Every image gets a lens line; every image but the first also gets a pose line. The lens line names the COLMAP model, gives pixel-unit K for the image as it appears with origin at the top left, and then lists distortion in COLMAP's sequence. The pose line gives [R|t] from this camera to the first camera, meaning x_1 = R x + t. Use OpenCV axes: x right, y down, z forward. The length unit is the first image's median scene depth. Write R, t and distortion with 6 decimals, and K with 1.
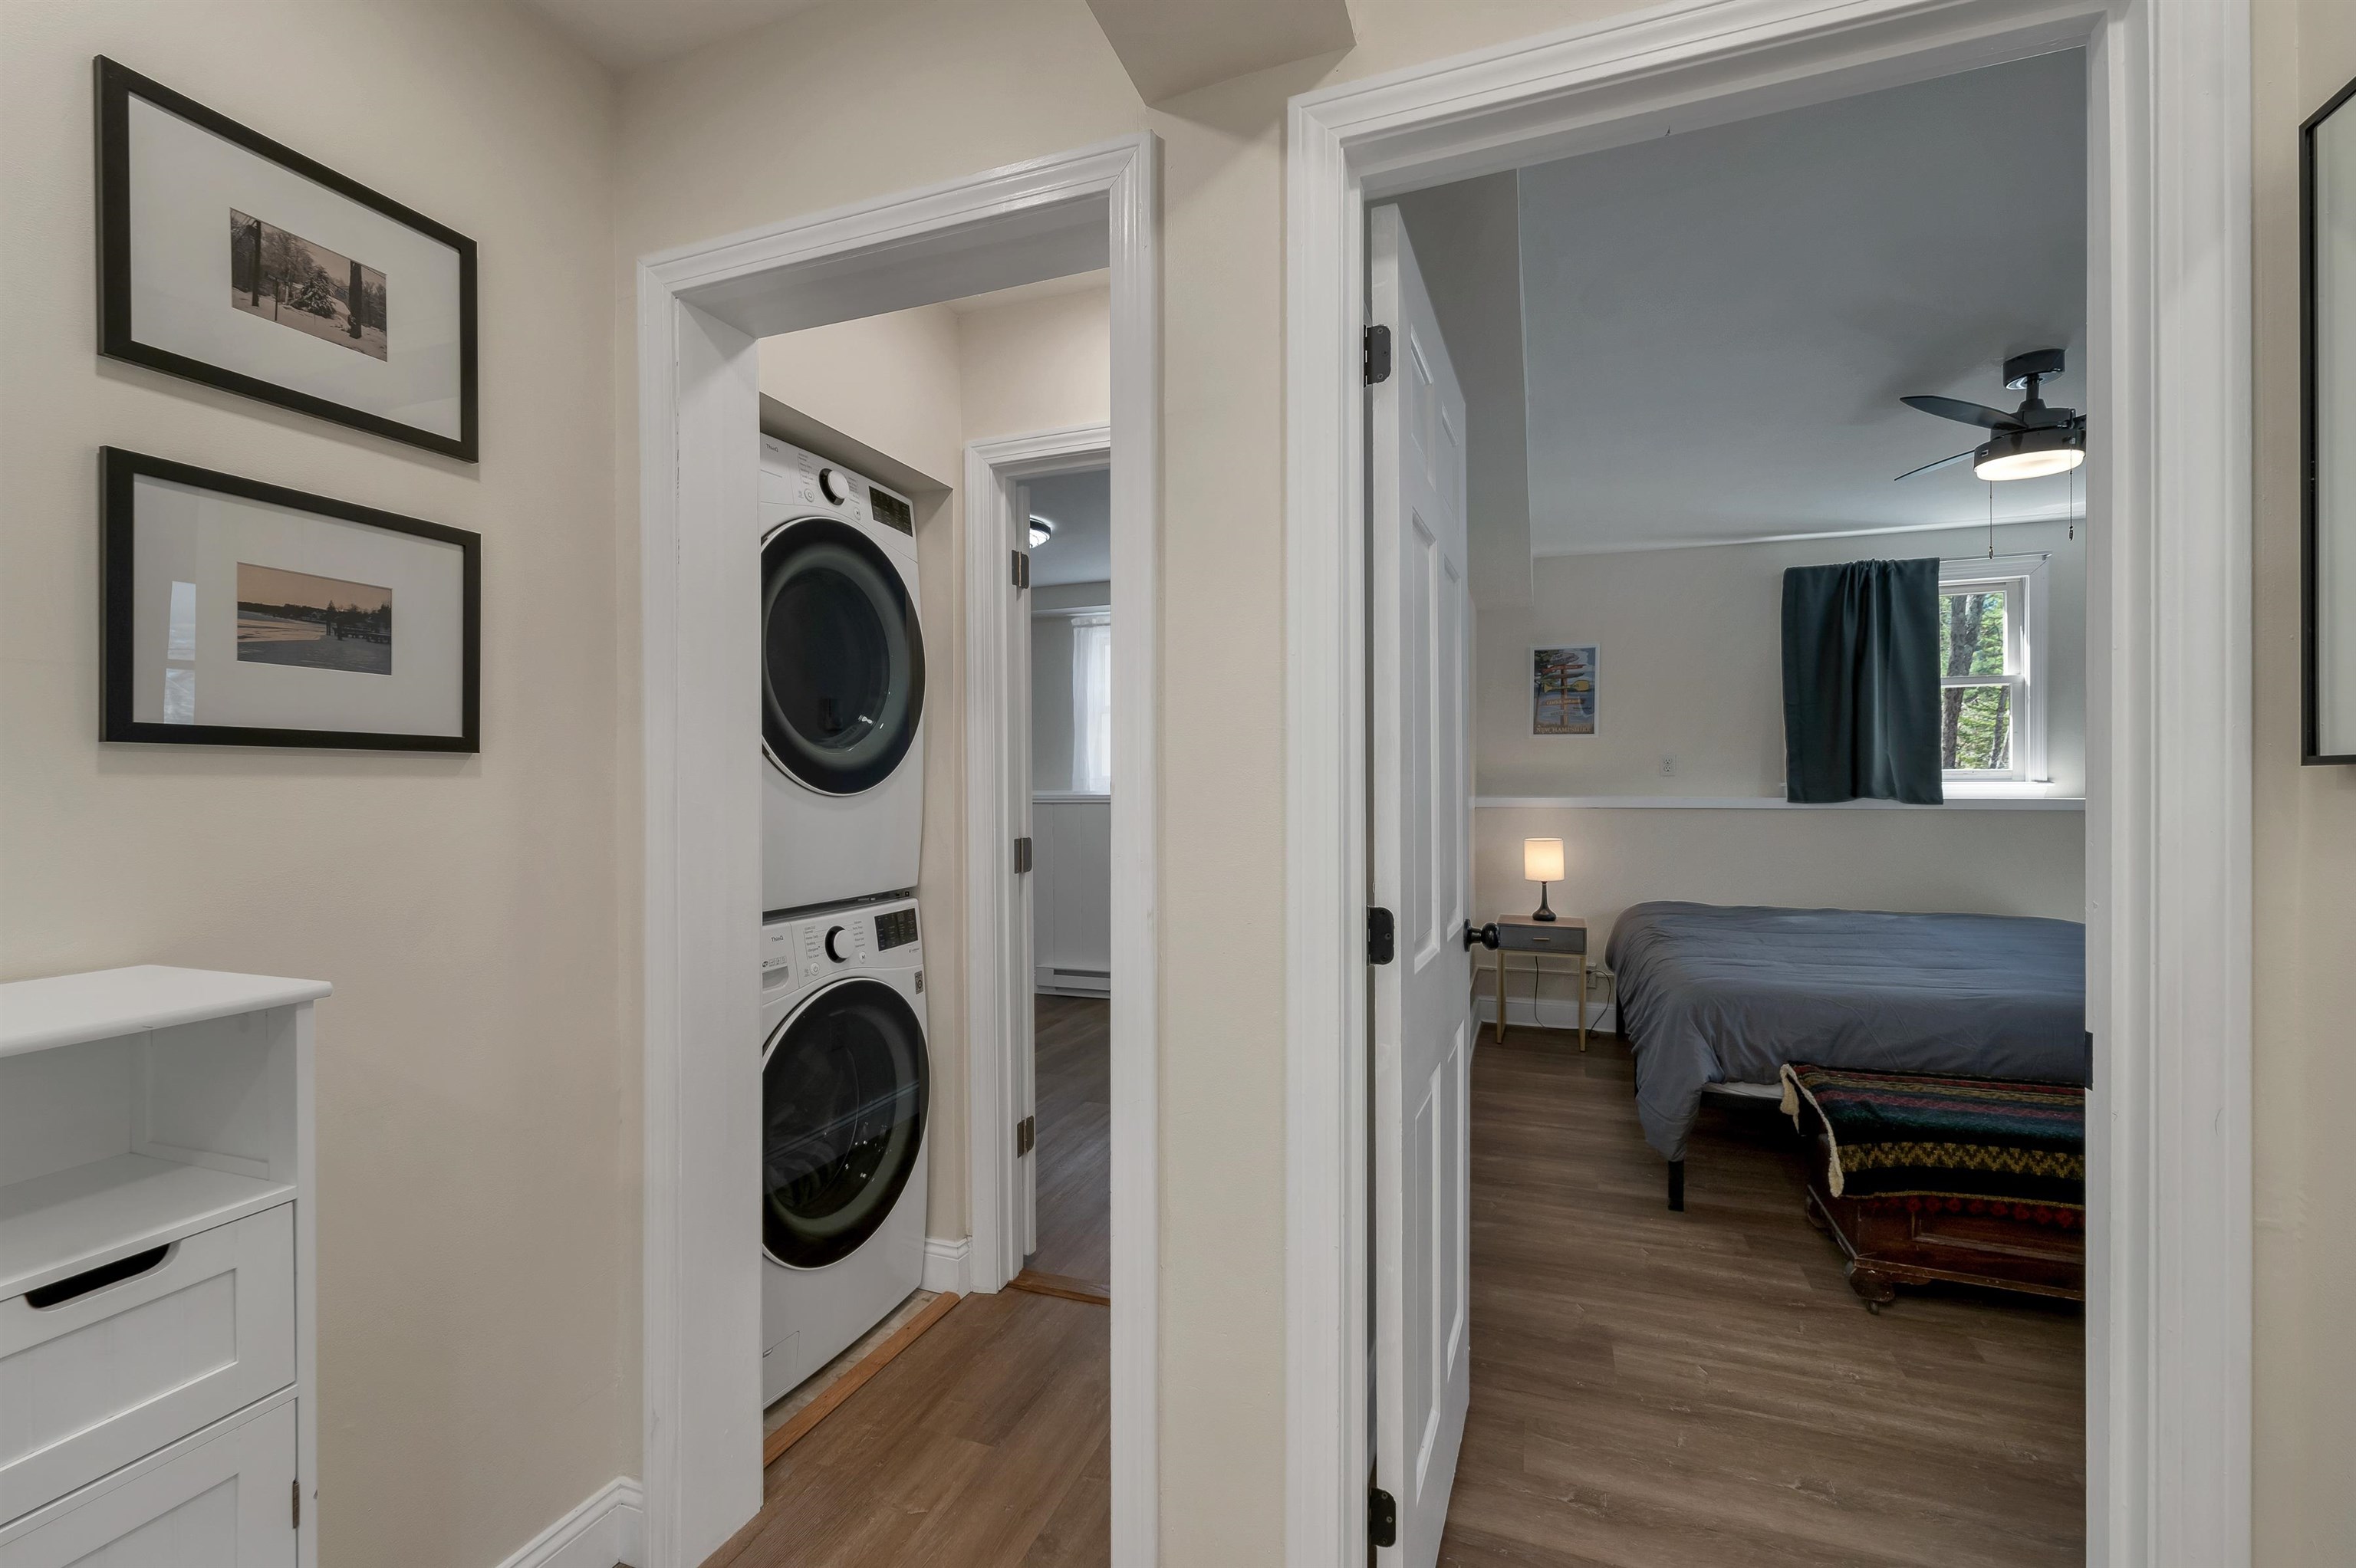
lens RADIAL K [[972.7, 0, 1171.9], [0, 972.7, 787.8], [0, 0, 1]] dist [-0.001101, 0.000259]
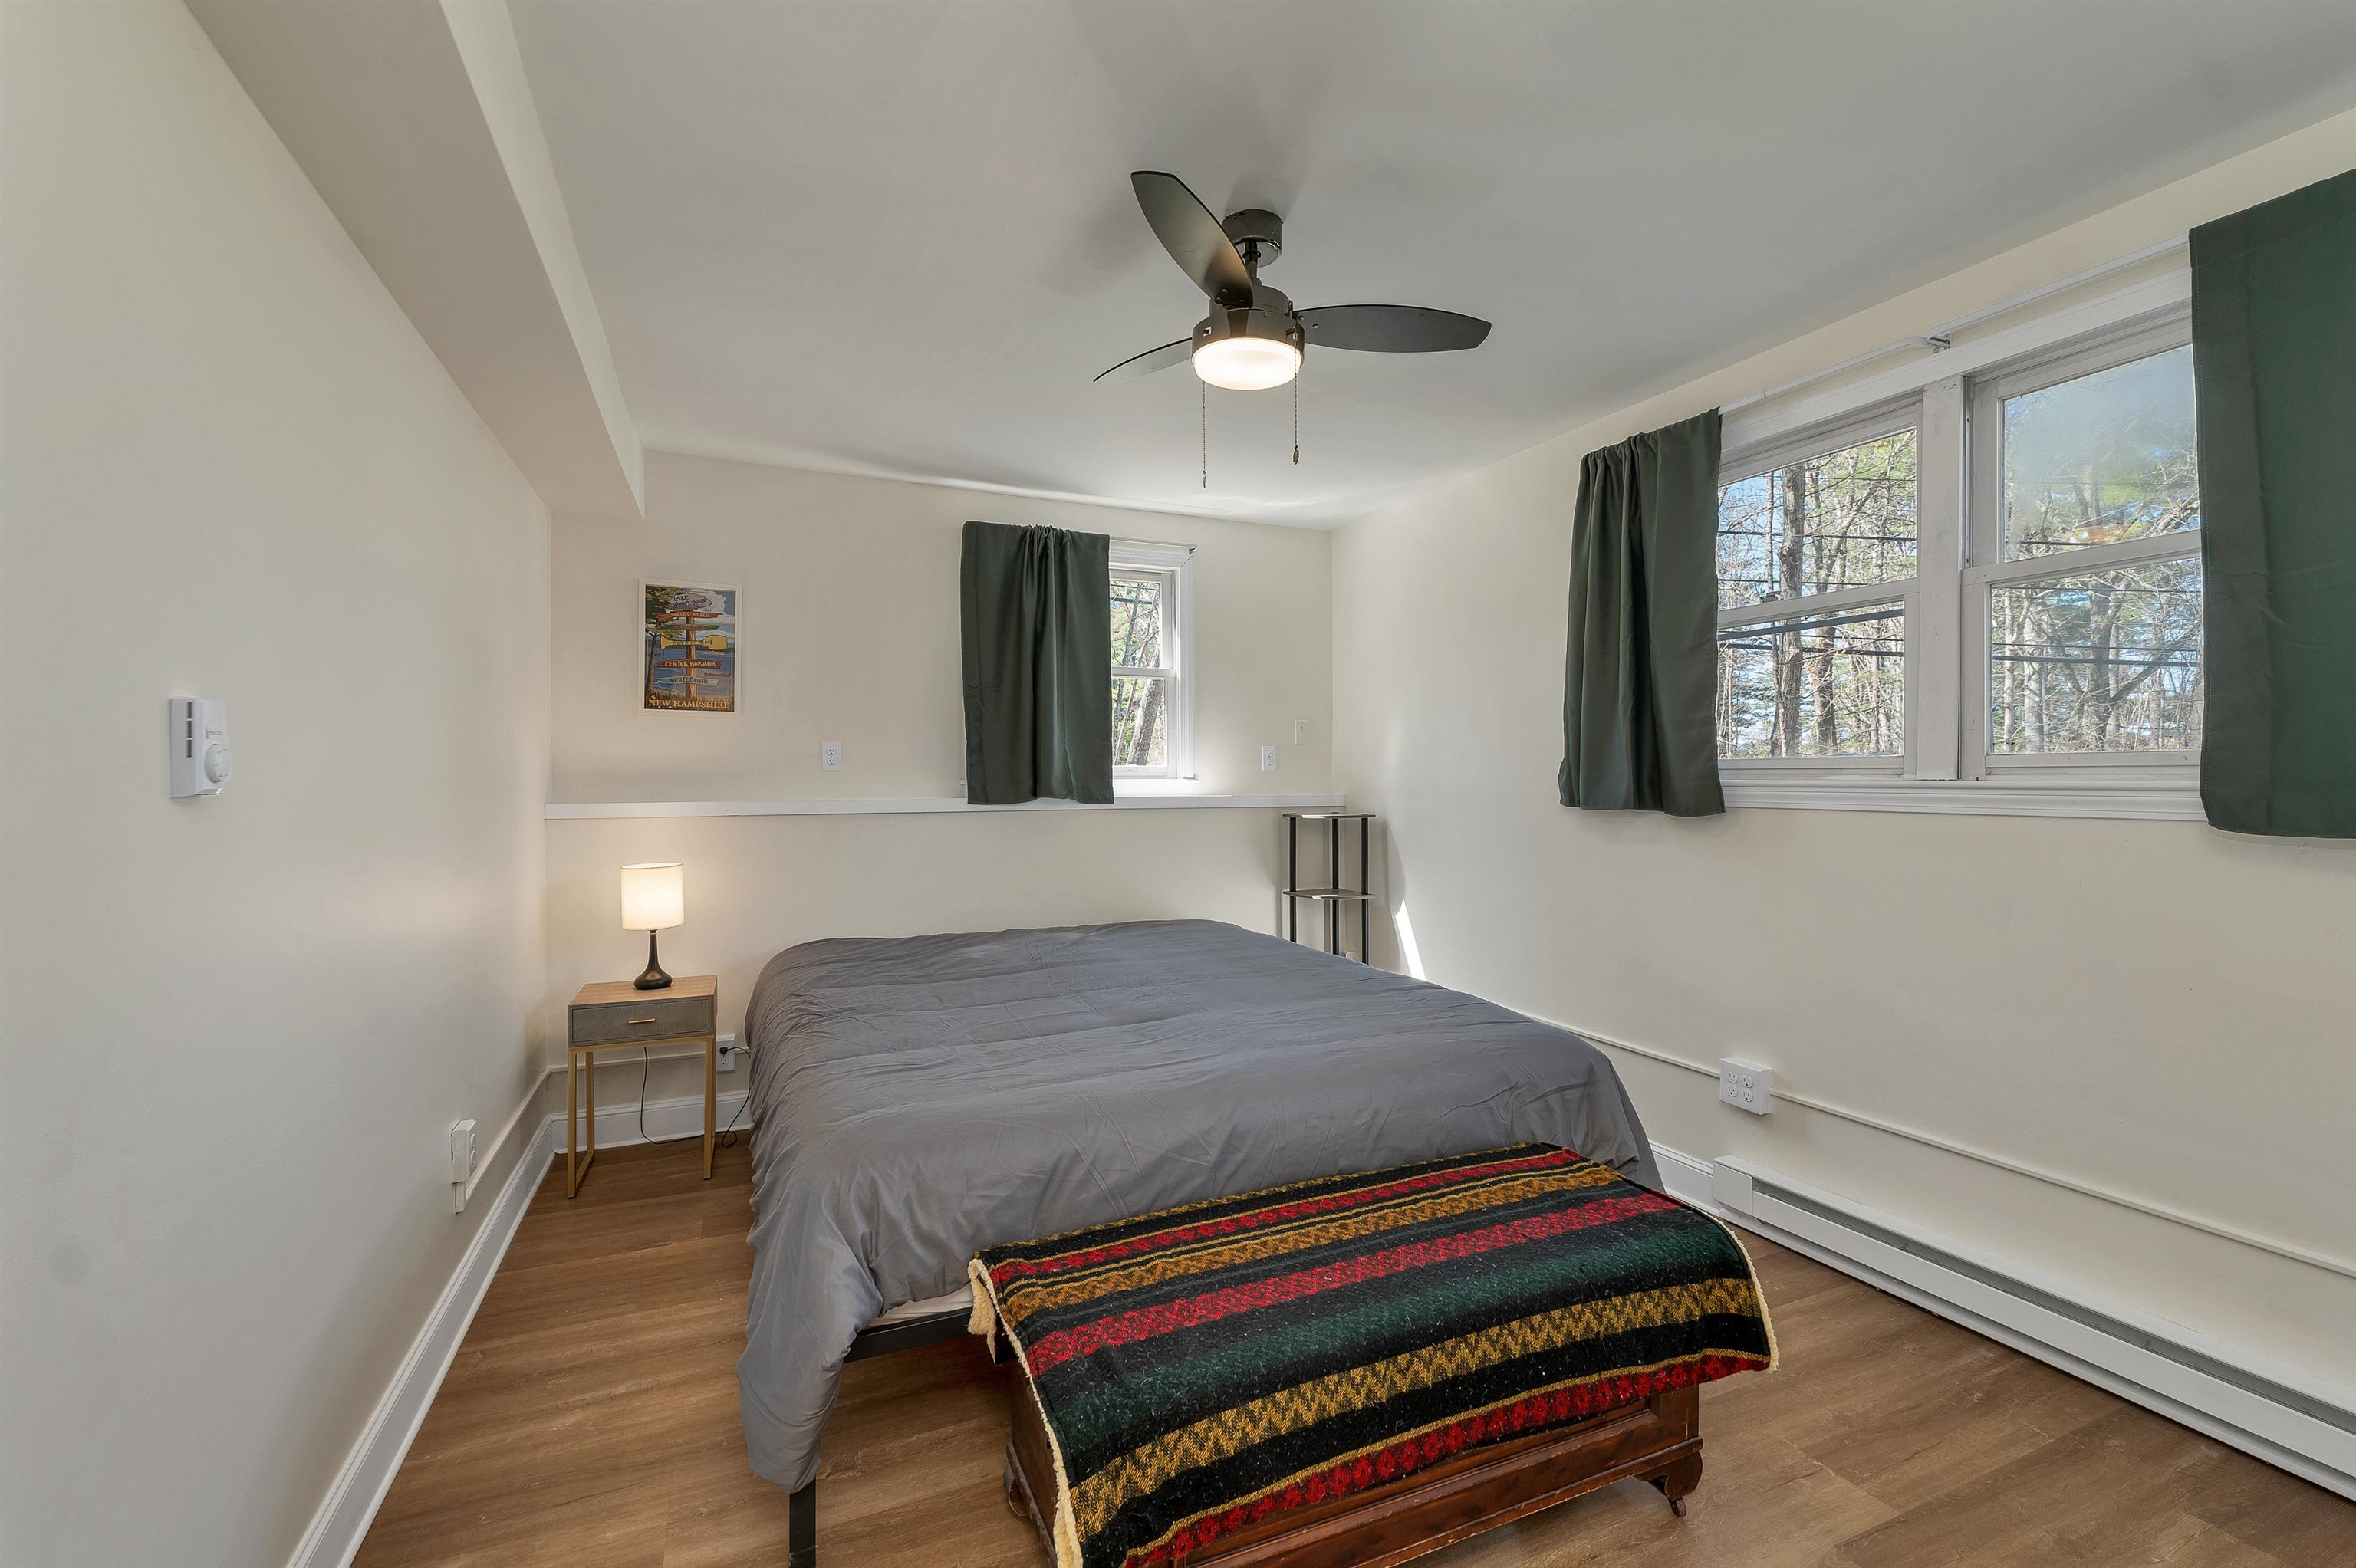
lens RADIAL K [[972.7, 0, 1169.8], [0, 972.7, 784.9], [0, 0, 1]] dist [-0.001101, 0.000259]
pose [[0.713163, -0.003373, 0.700991, 0.184417], [0.002547, 0.999994, 0.002220, -0.002595], [-0.700994, 0.000202, 0.713167, 0.303350]]
